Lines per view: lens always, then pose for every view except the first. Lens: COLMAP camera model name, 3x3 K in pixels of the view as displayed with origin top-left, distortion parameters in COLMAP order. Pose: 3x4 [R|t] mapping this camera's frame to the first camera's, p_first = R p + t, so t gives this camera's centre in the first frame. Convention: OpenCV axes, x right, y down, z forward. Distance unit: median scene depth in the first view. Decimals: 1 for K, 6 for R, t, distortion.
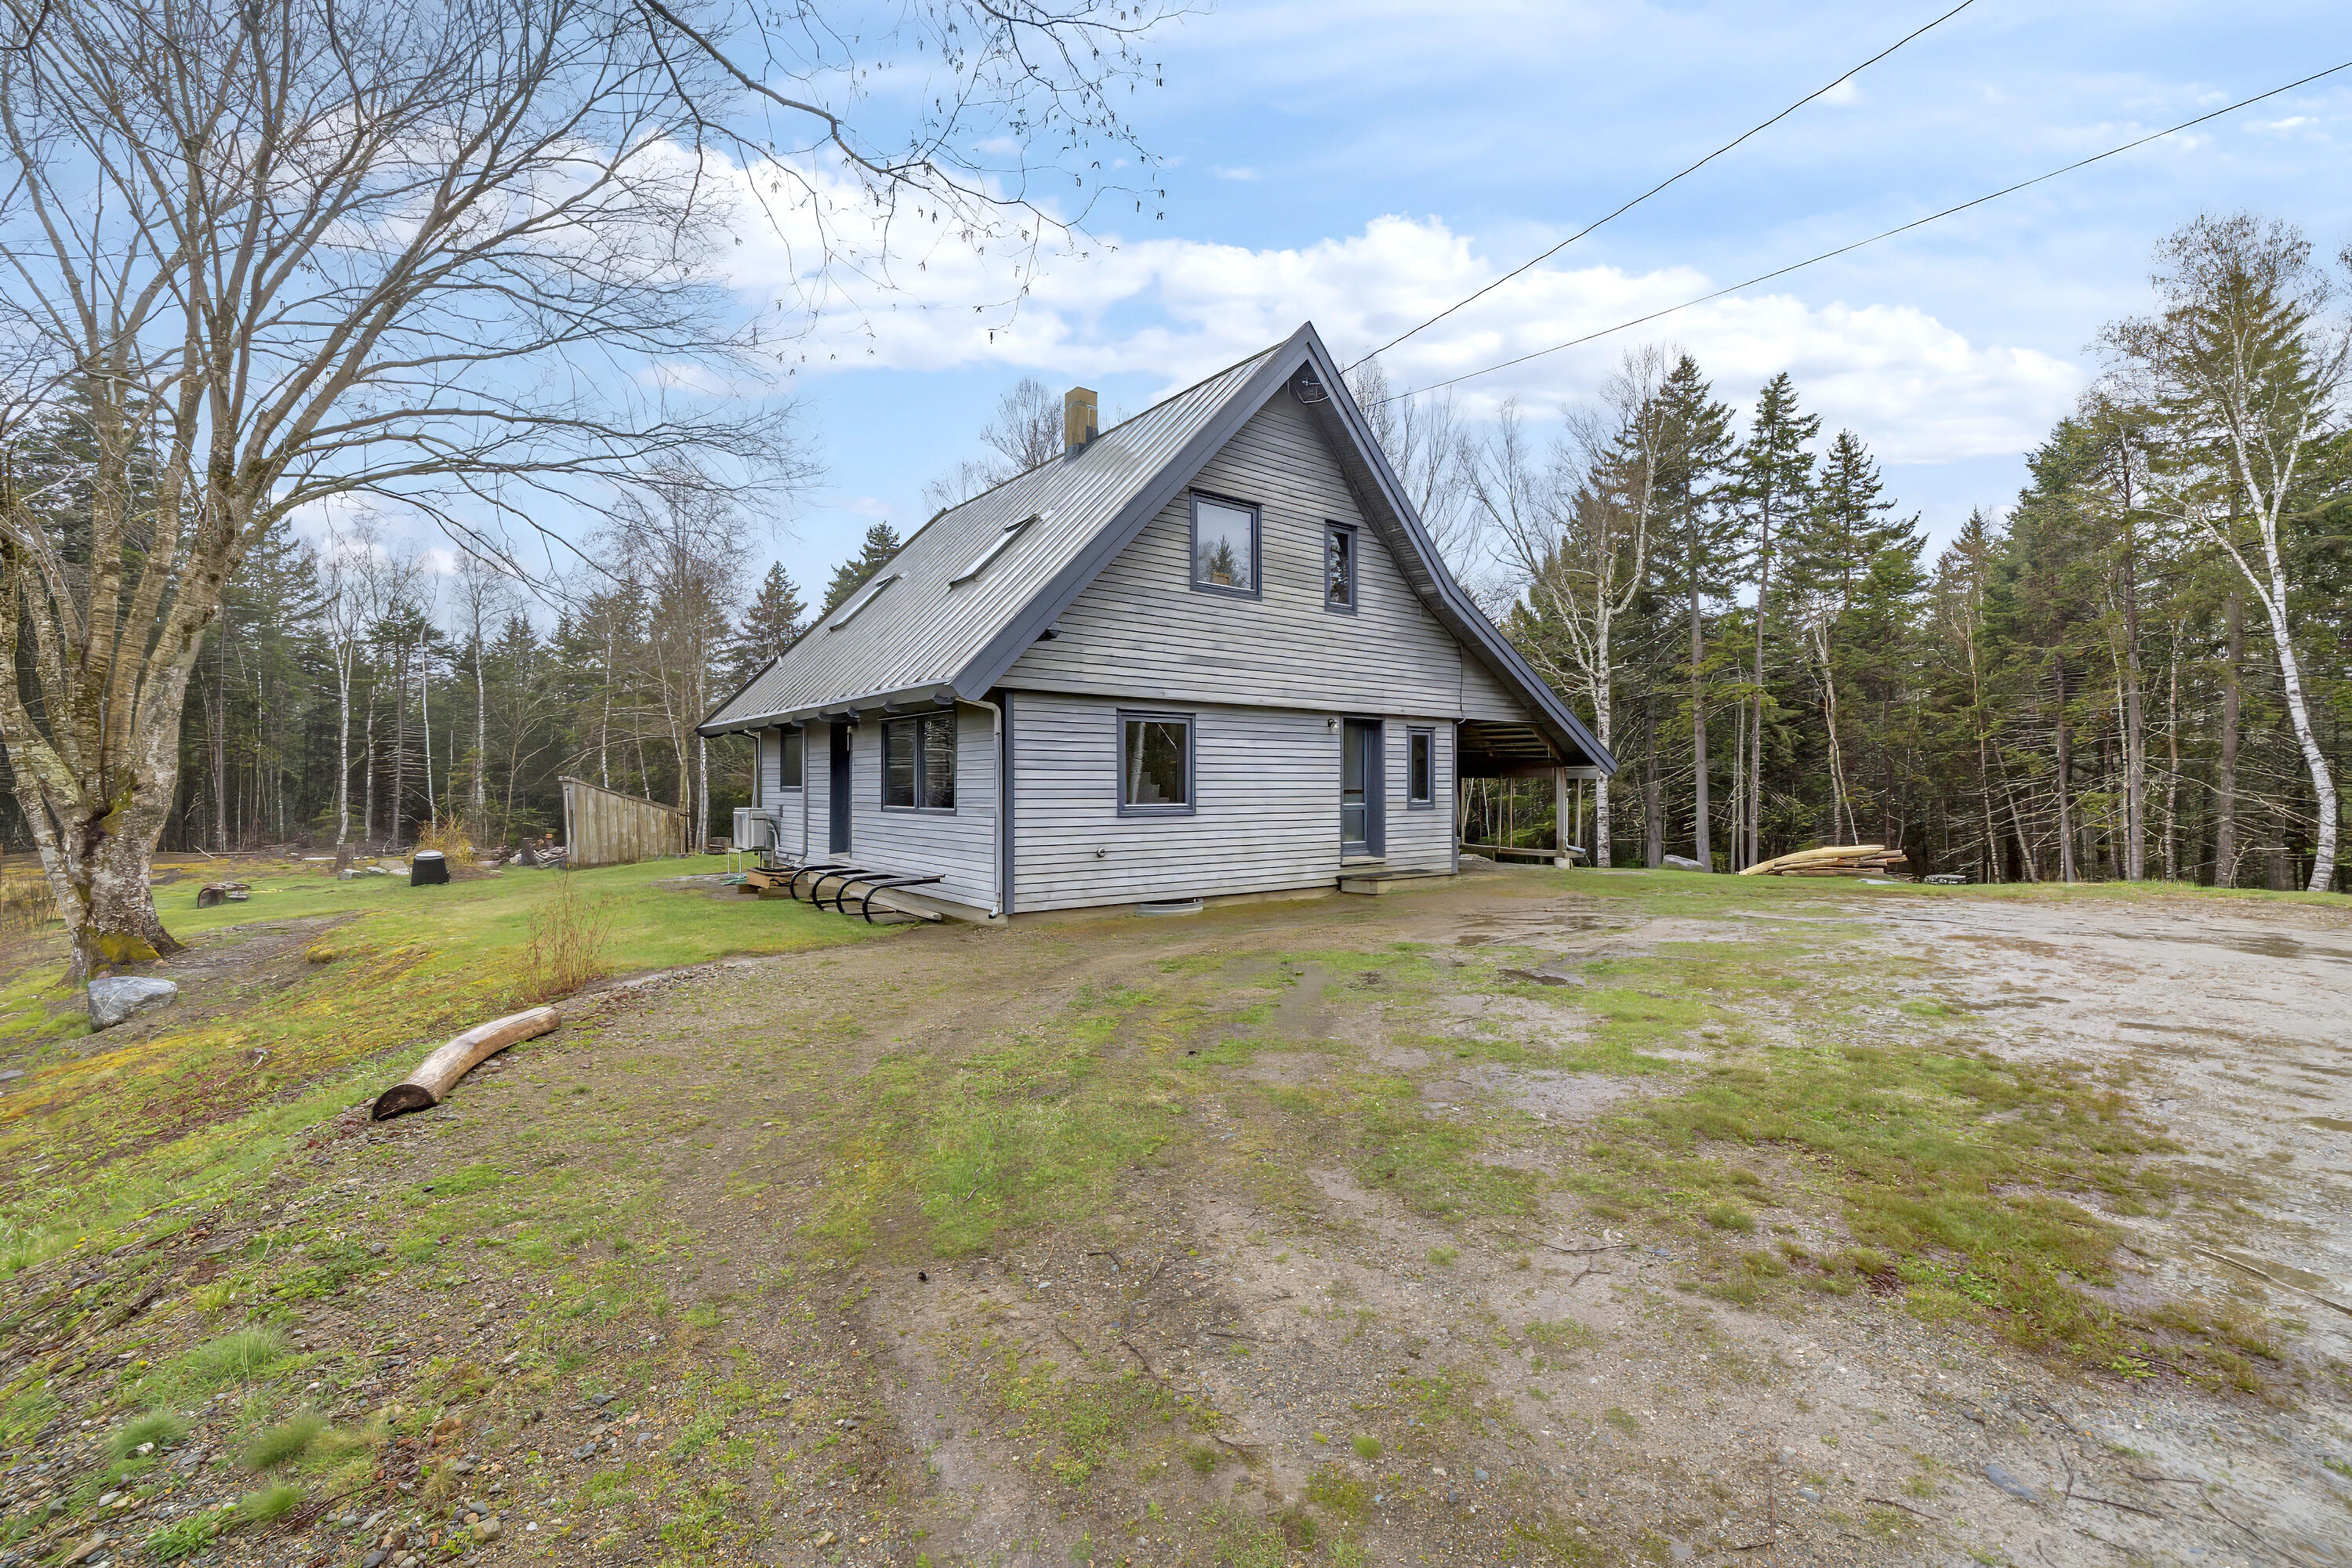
lens RADIAL K [[1006.3, 0, 1176.0], [0, 1006.3, 784.0], [0, 0, 1]] dist [-0.001245, -0.000041]
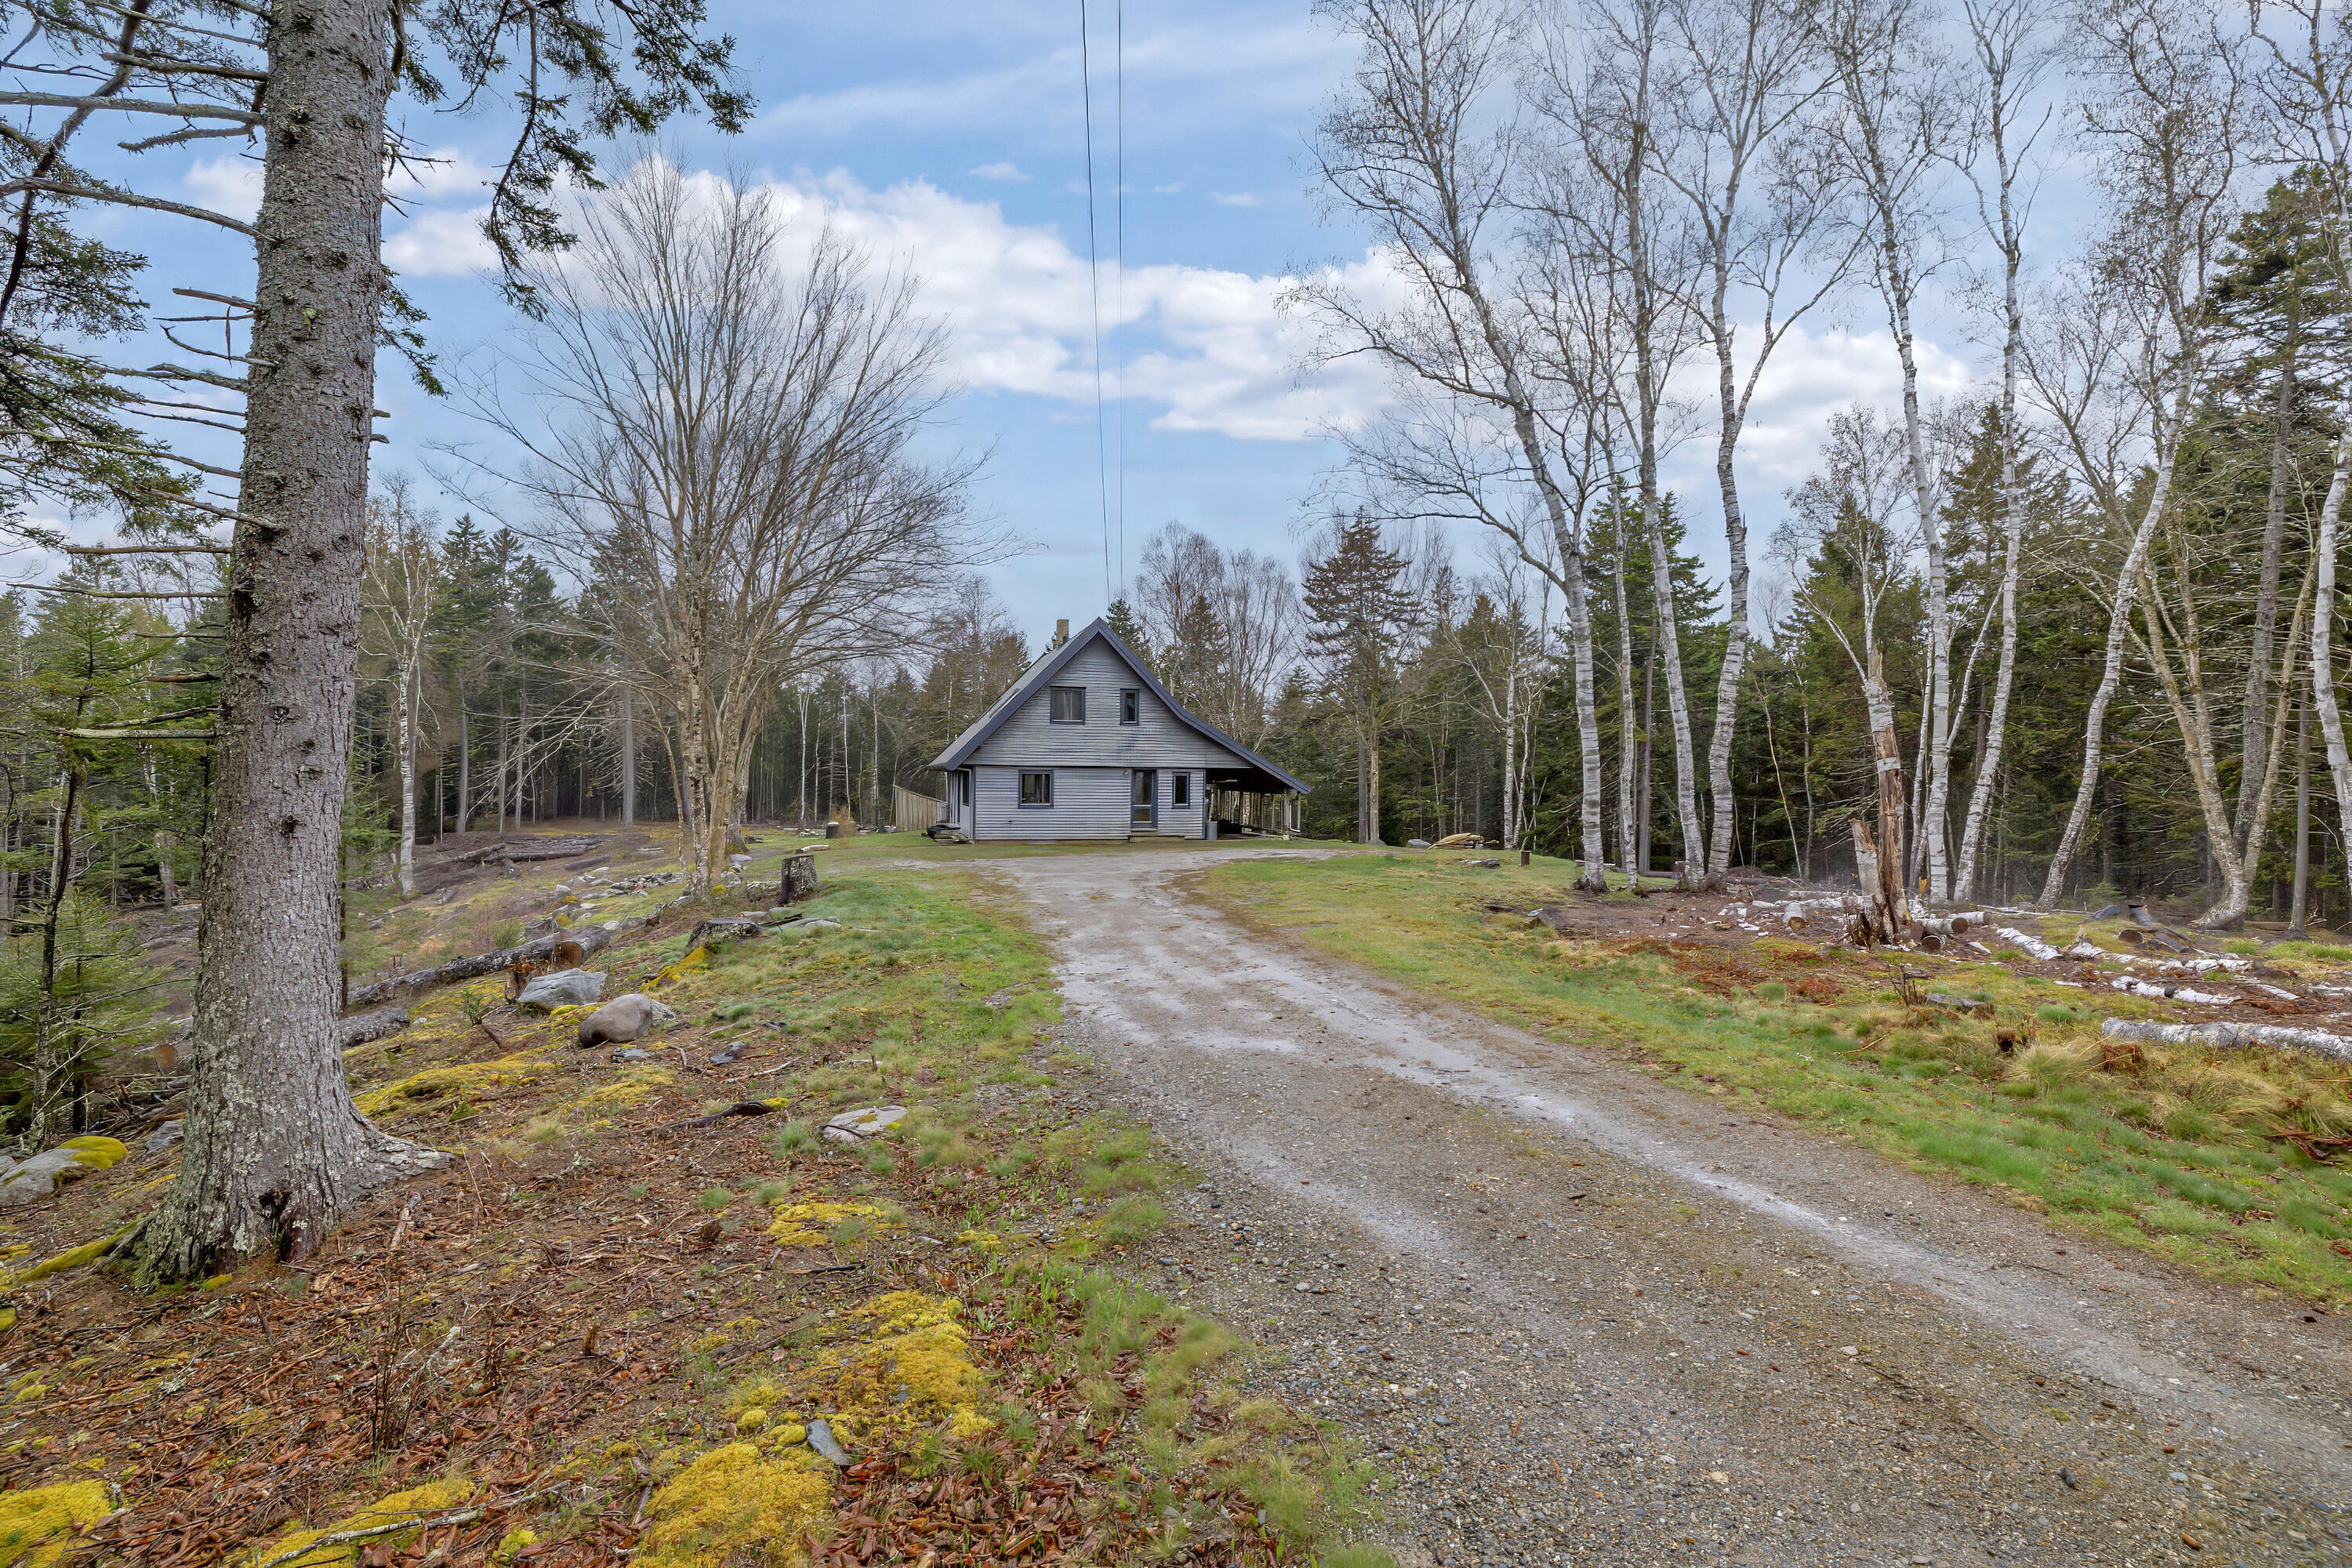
lens RADIAL K [[1088.1, 0, 1174.1], [0, 1088.1, 770.0], [0, 0, 1]] dist [-0.006178, 0.000088]
pose [[0.931611, 0.005606, -0.363414, 1.162121], [-0.009414, 0.999918, -0.008707, -0.041105], [0.363335, 0.011533, 0.931587, -1.317643]]
